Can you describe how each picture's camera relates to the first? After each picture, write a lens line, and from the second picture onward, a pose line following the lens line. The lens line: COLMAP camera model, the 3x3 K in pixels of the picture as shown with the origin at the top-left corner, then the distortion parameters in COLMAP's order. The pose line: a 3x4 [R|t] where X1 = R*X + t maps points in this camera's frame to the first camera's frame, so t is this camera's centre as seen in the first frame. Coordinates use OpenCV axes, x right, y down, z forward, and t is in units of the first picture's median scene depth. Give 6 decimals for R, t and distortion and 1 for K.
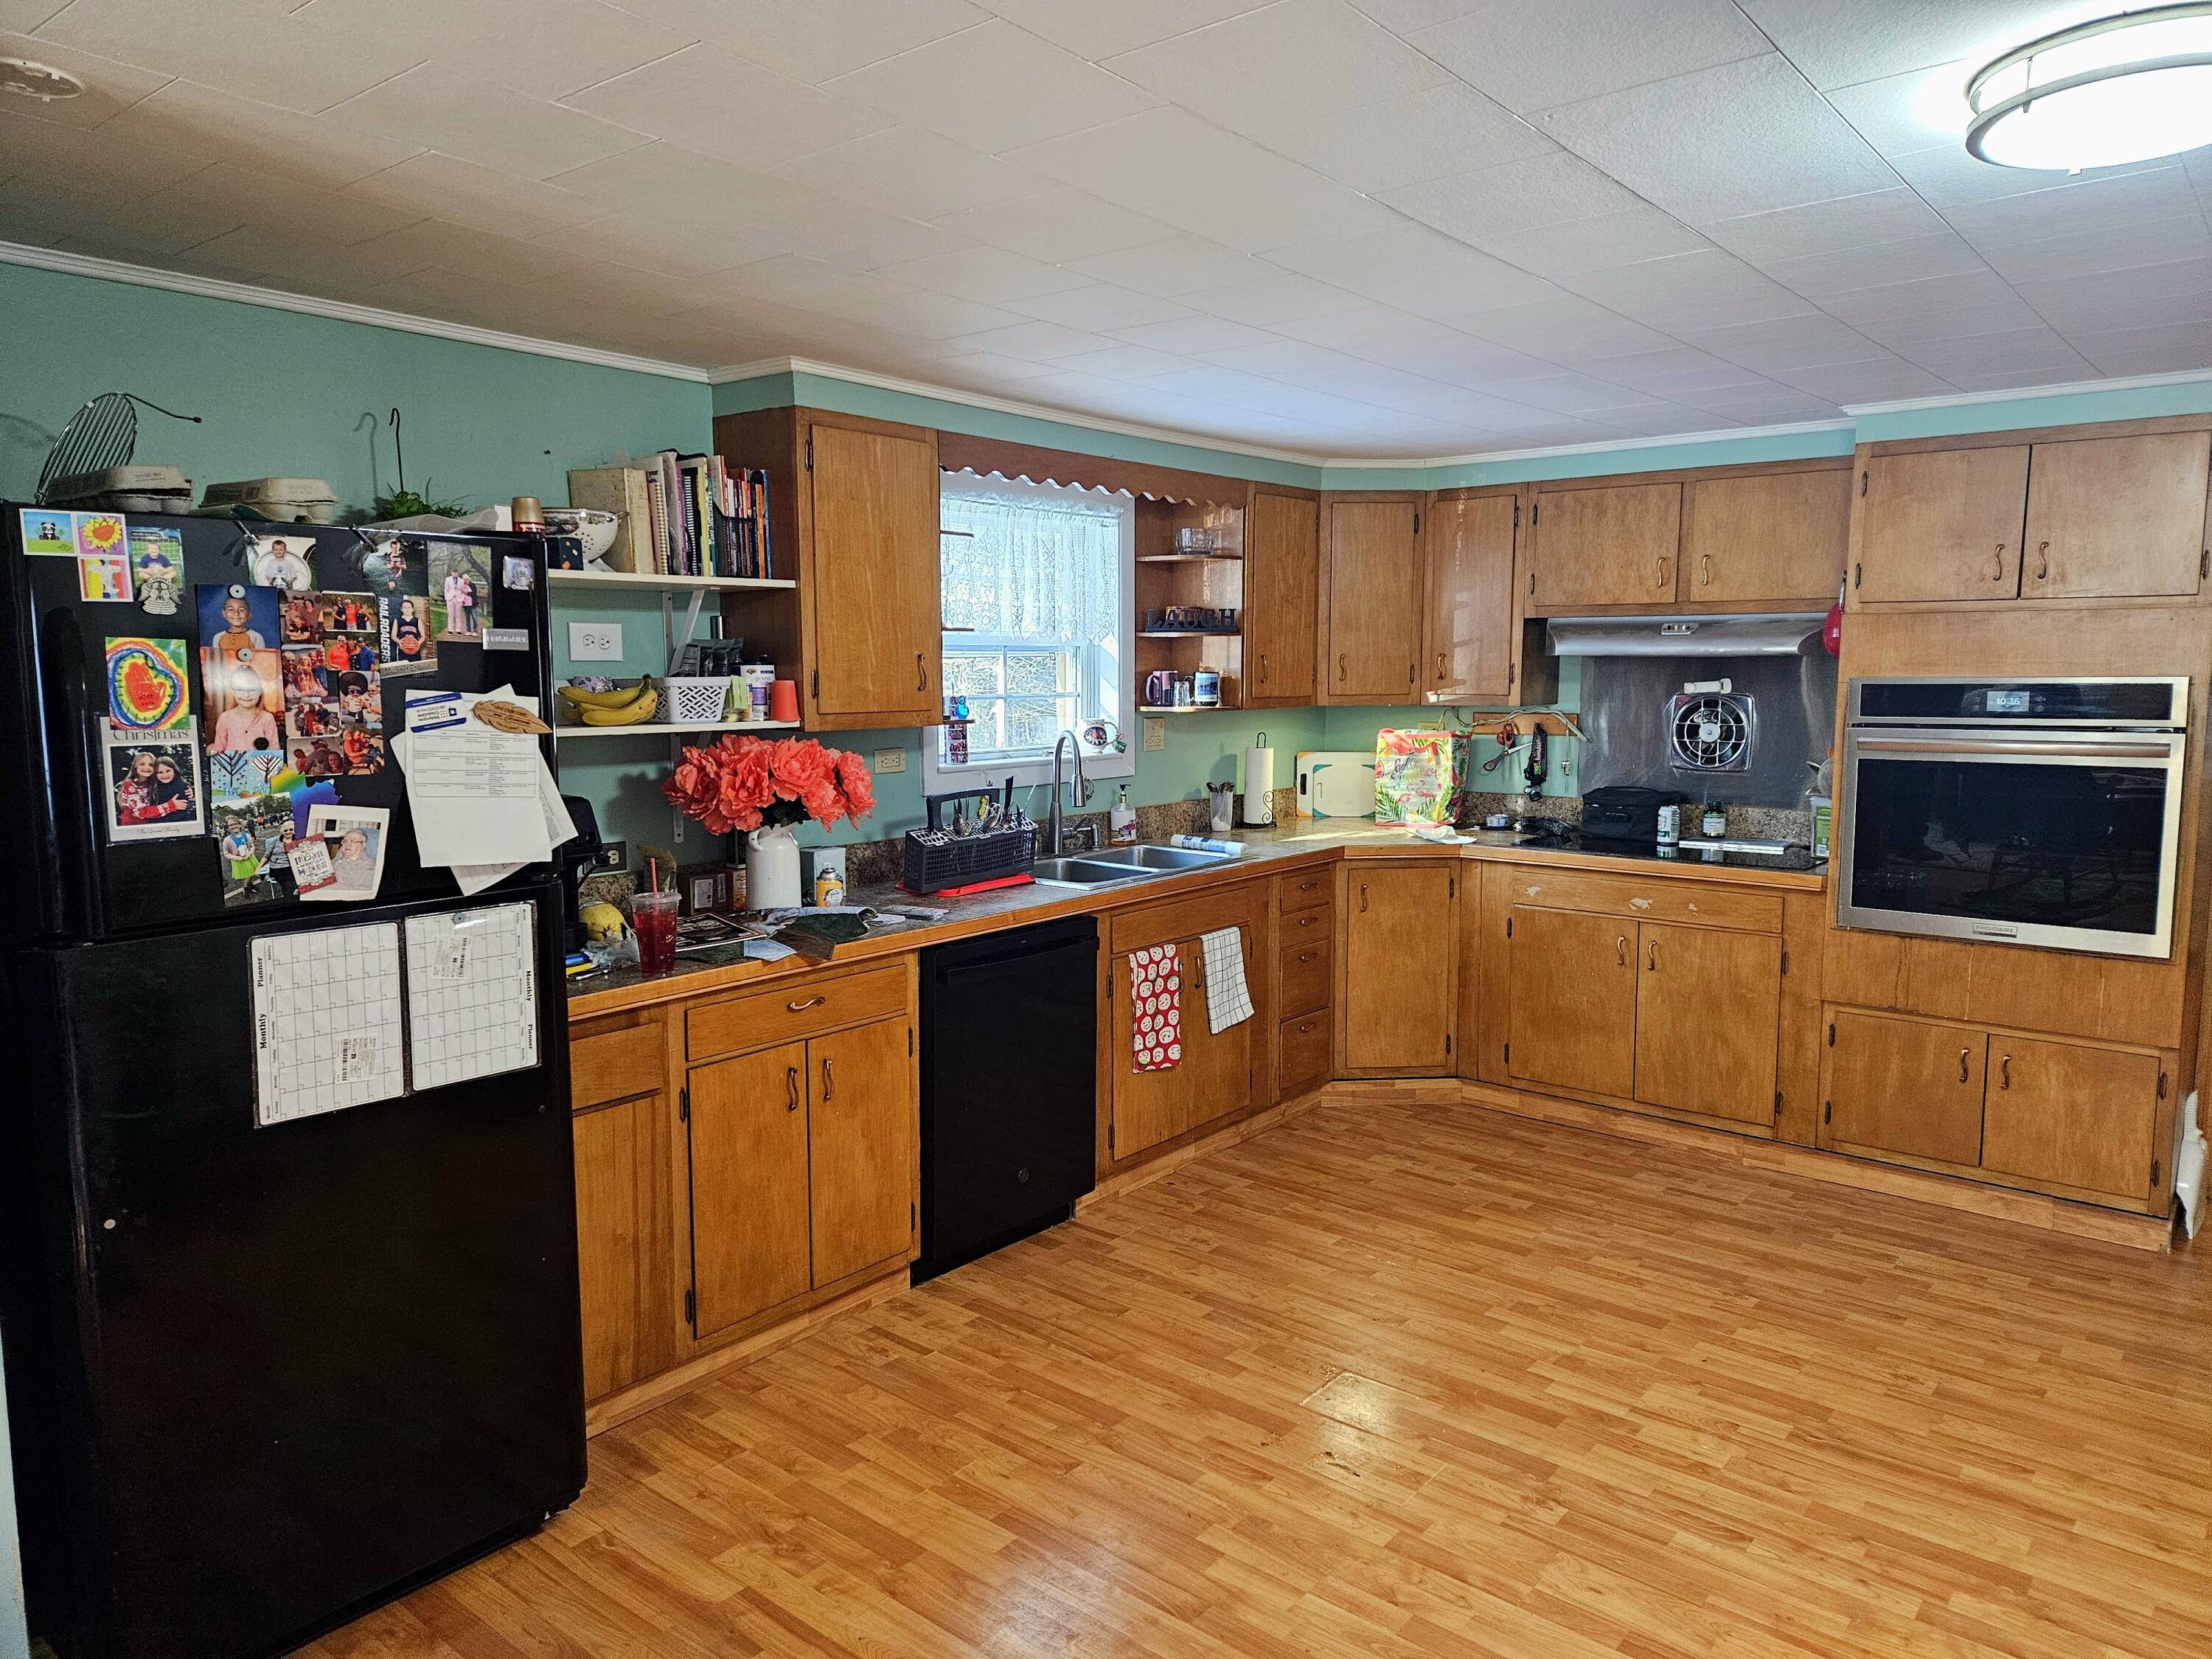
lens RADIAL K [[1467.6, 0, 1117.4], [0, 1467.6, 828.8], [0, 0, 1]] dist [0.080761, -0.065519]
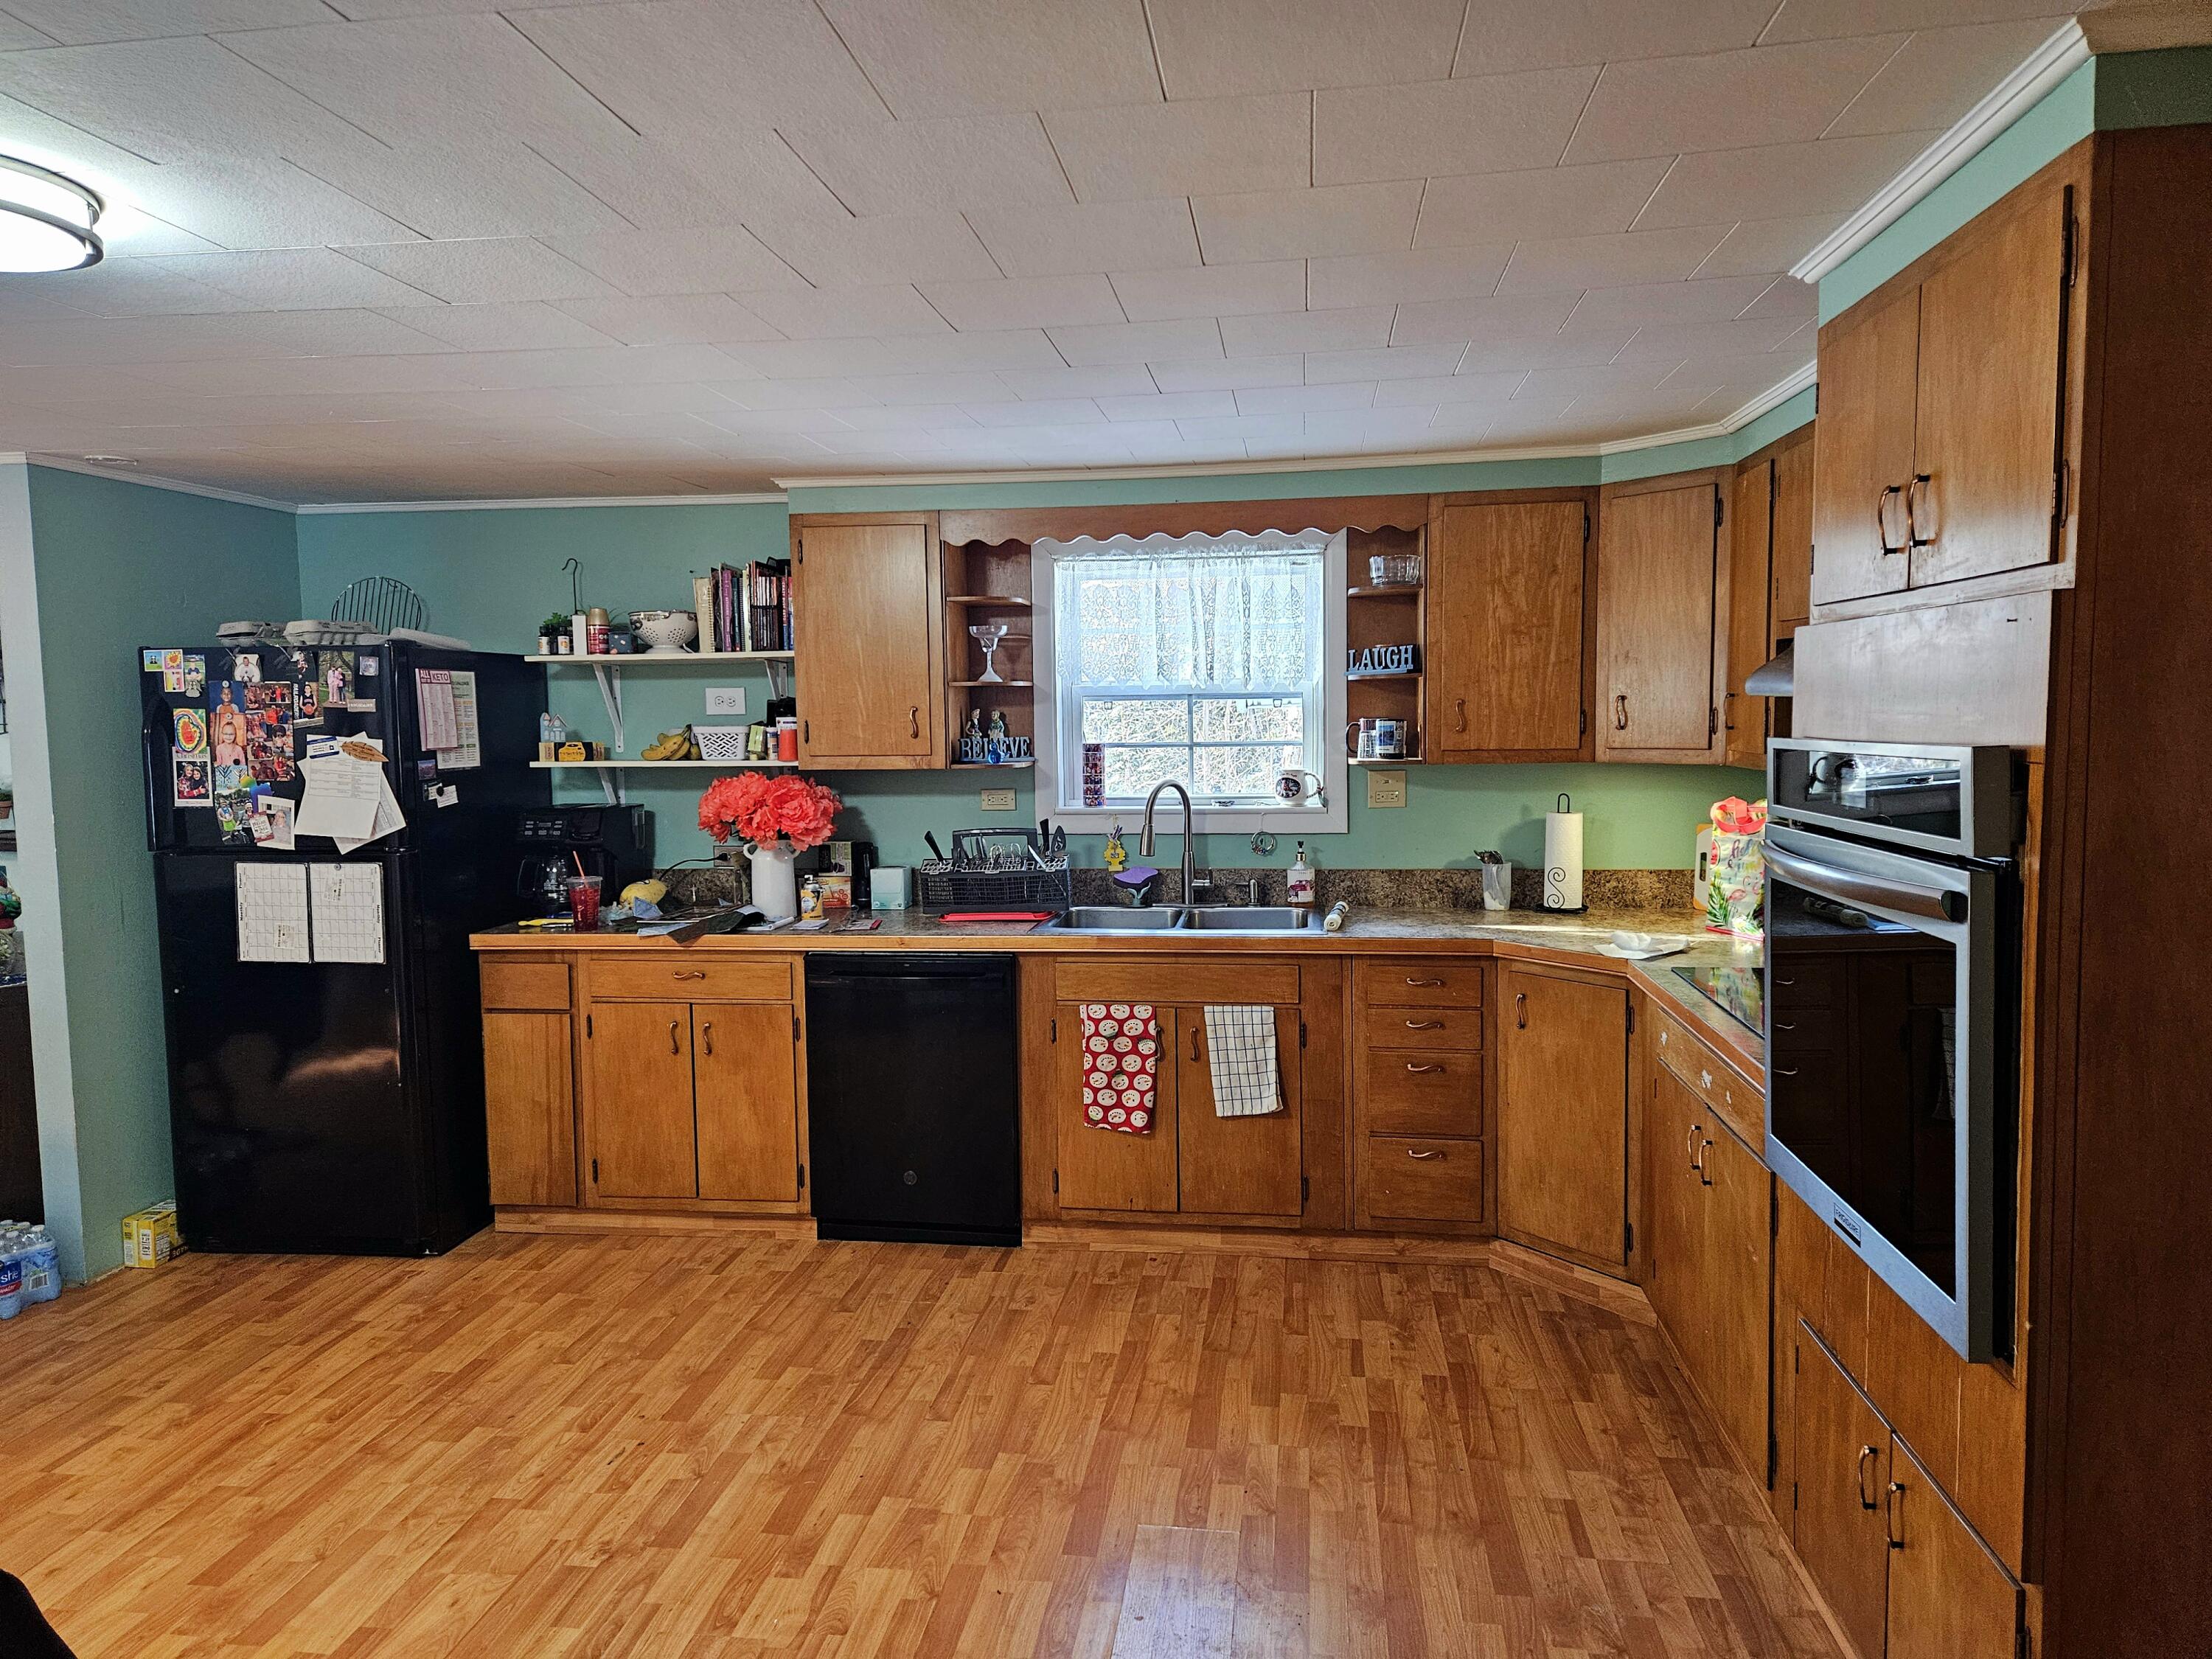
lens RADIAL K [[1467.6, 0, 1105.3], [0, 1467.6, 826.5], [0, 0, 1]] dist [0.080761, -0.065519]
pose [[0.523879, 0.062605, -0.849489, 0.857350], [-0.085887, 0.996095, 0.020444, -0.056657], [0.847452, 0.062250, 0.527210, 0.482783]]
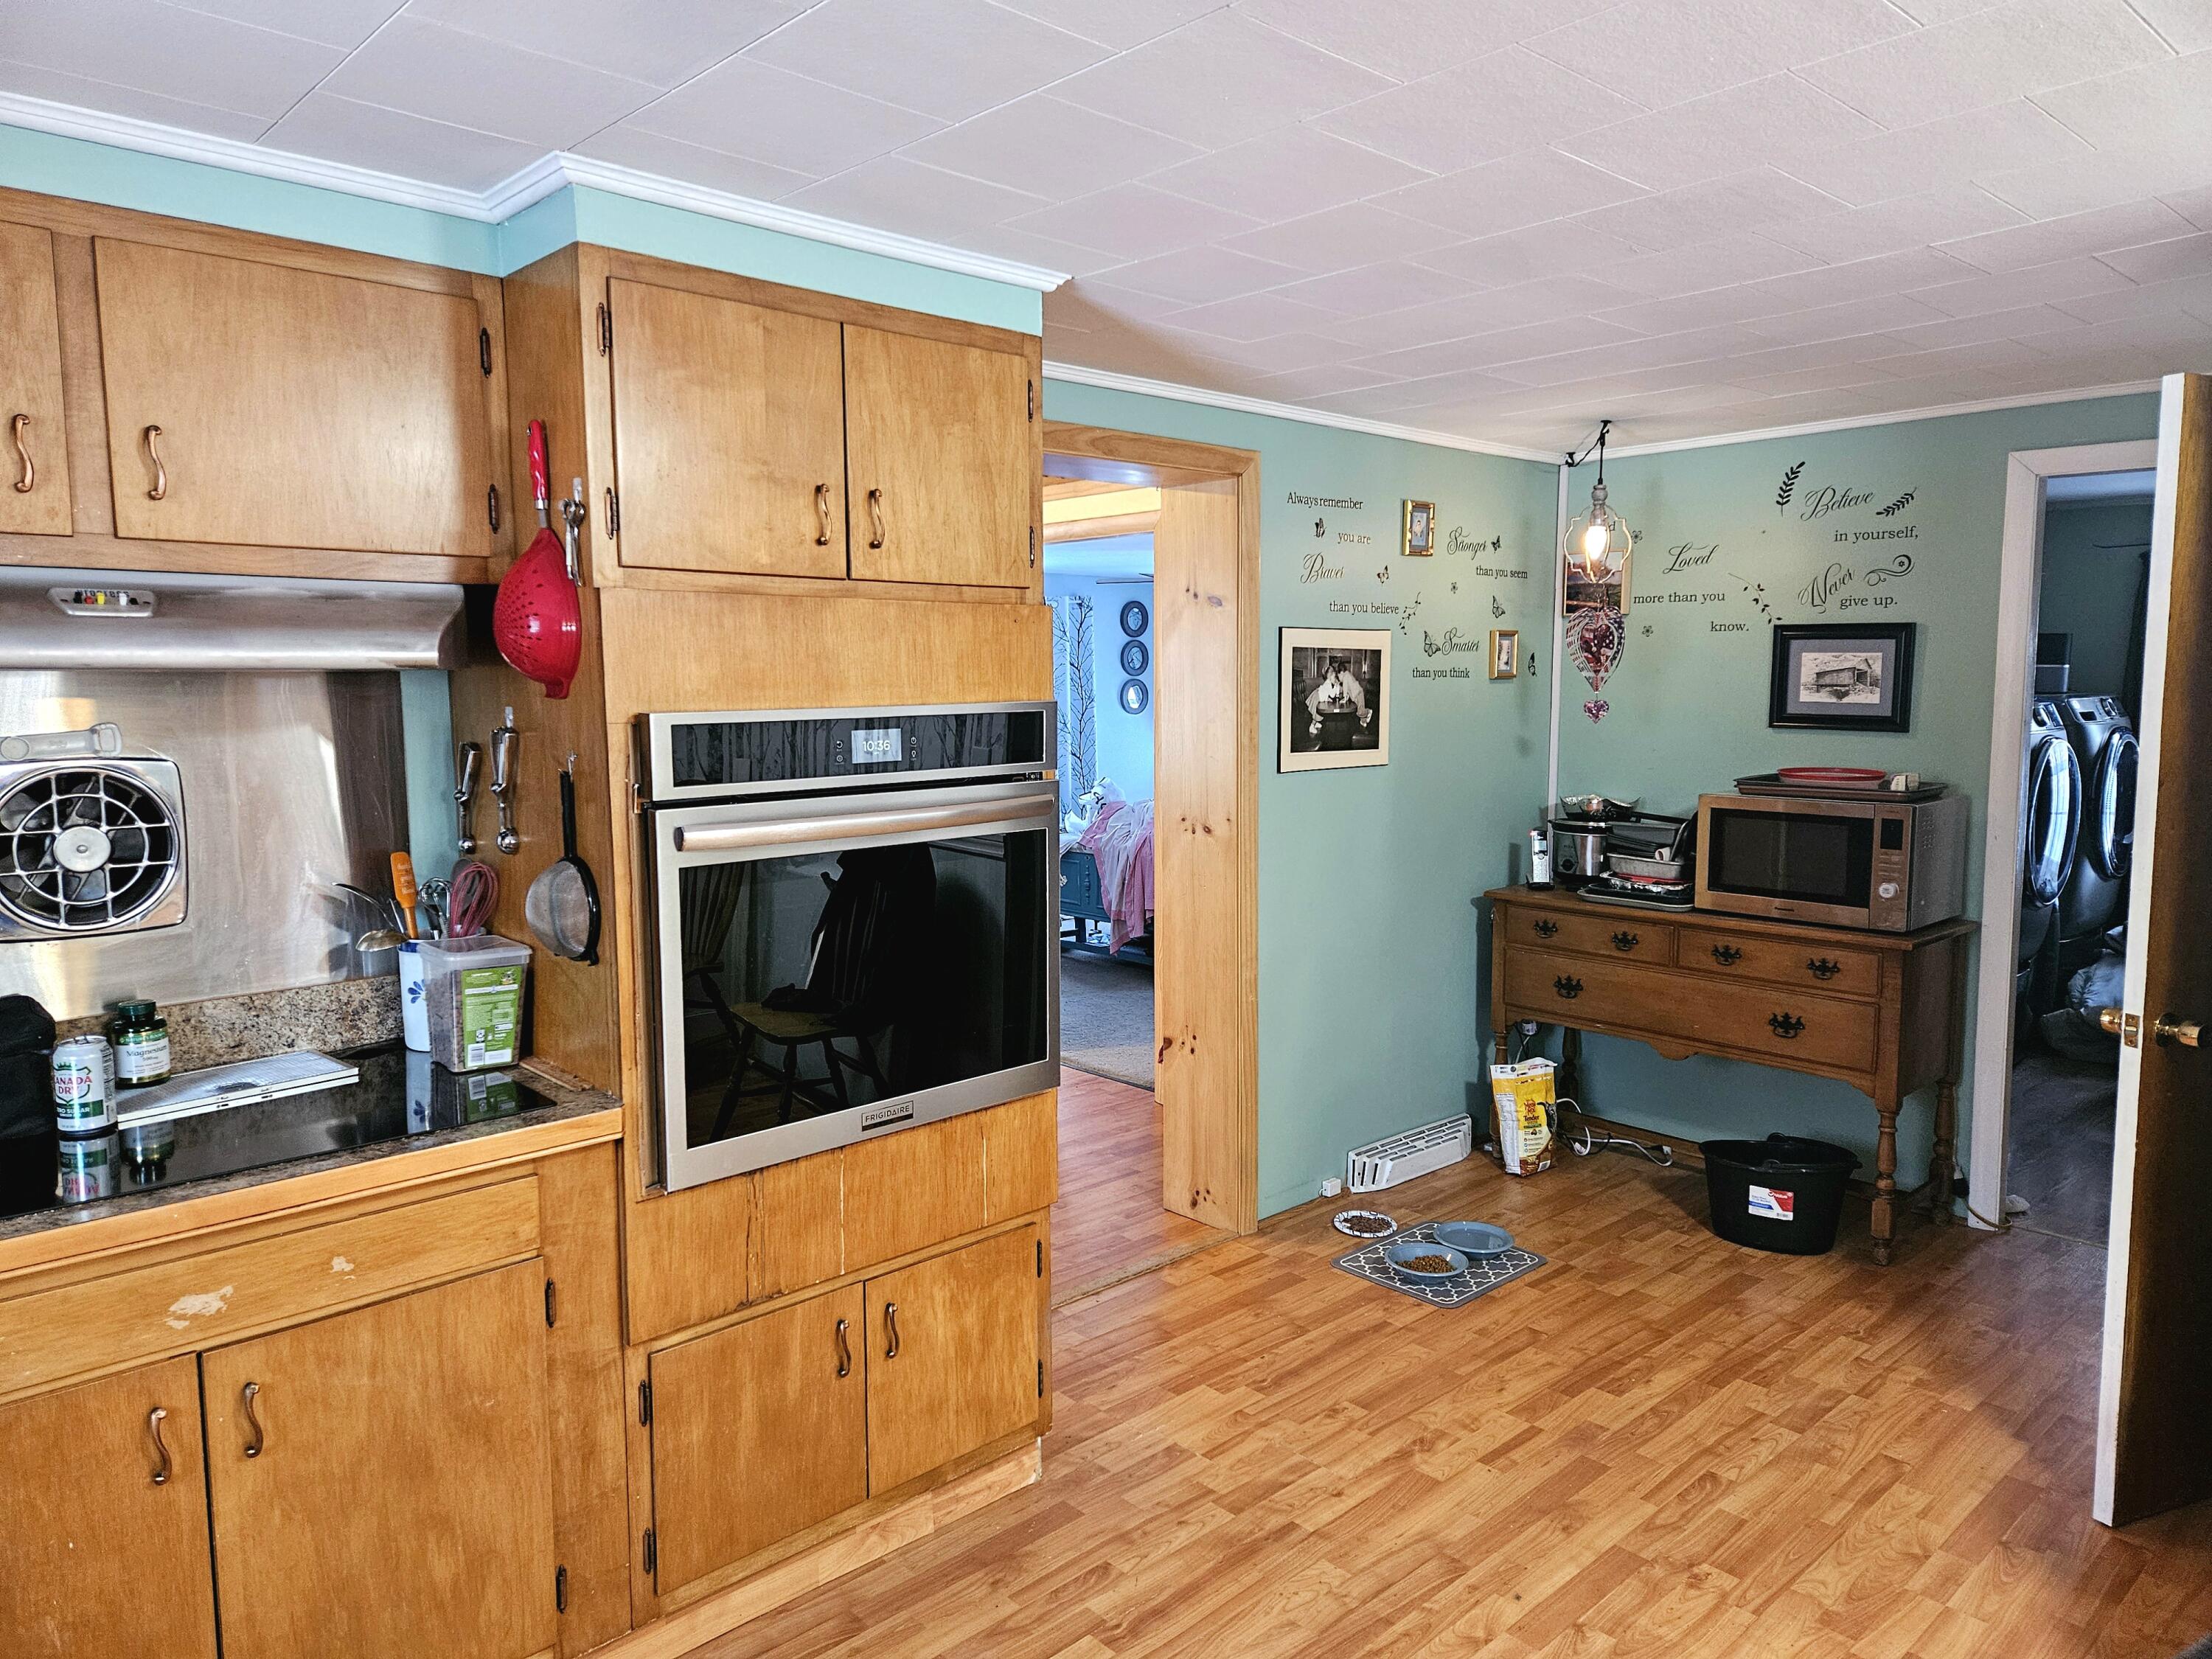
lens RADIAL K [[1467.6, 0, 1098.7], [0, 1467.6, 822.7], [0, 0, 1]] dist [0.080761, -0.065519]
pose [[0.137518, -0.098832, 0.985556, 0.011984], [0.123703, 0.988933, 0.081910, -0.087596], [-0.982744, 0.110652, 0.148222, 0.785019]]
